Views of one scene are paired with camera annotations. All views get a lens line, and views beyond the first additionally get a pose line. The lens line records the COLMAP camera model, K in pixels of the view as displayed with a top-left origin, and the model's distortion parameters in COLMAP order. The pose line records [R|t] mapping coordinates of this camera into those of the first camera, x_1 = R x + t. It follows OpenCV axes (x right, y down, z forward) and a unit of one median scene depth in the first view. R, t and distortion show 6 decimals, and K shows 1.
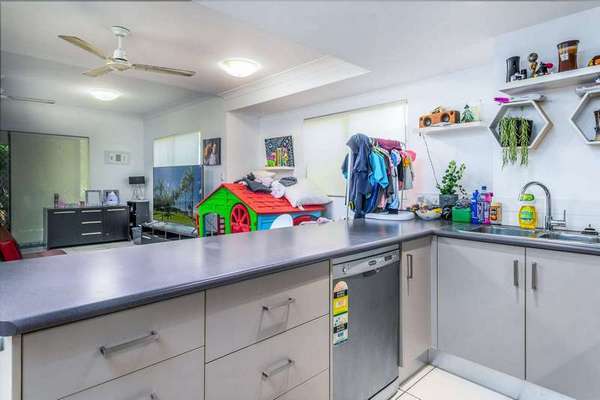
lens RADIAL K [[343.9, 0, 301.6], [0, 343.9, 186.4], [0, 0, 1]] dist [0.025757, -0.000537]
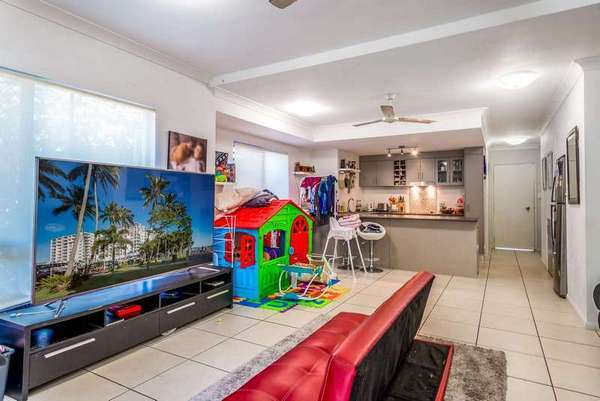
lens RADIAL K [[343.9, 0, 301.6], [0, 343.9, 186.9], [0, 0, 1]] dist [0.025757, -0.000537]
pose [[-0.272995, 0.025916, 0.961666, -0.704161], [0.007655, 0.999664, -0.024767, -0.011547], [-0.961985, 0.000600, -0.273102, 0.691603]]
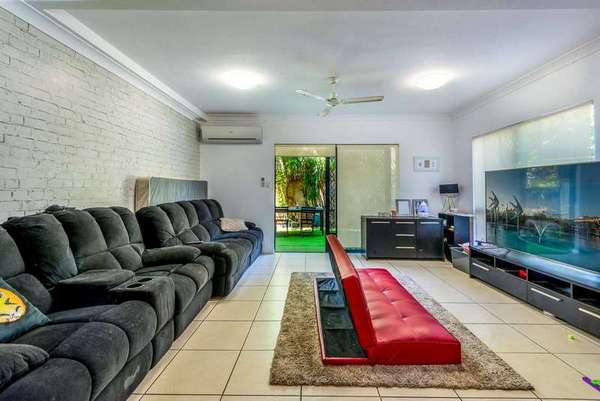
lens RADIAL K [[276.7, 0, 300.8], [0, 276.7, 188.7], [0, 0, 1]] dist [-0.000044, -0.000006]
pose [[0.705380, 0.000579, -0.708829, -0.267345], [-0.011242, 0.999883, -0.010370, -0.007201], [0.708740, 0.015283, 0.705304, 0.276997]]
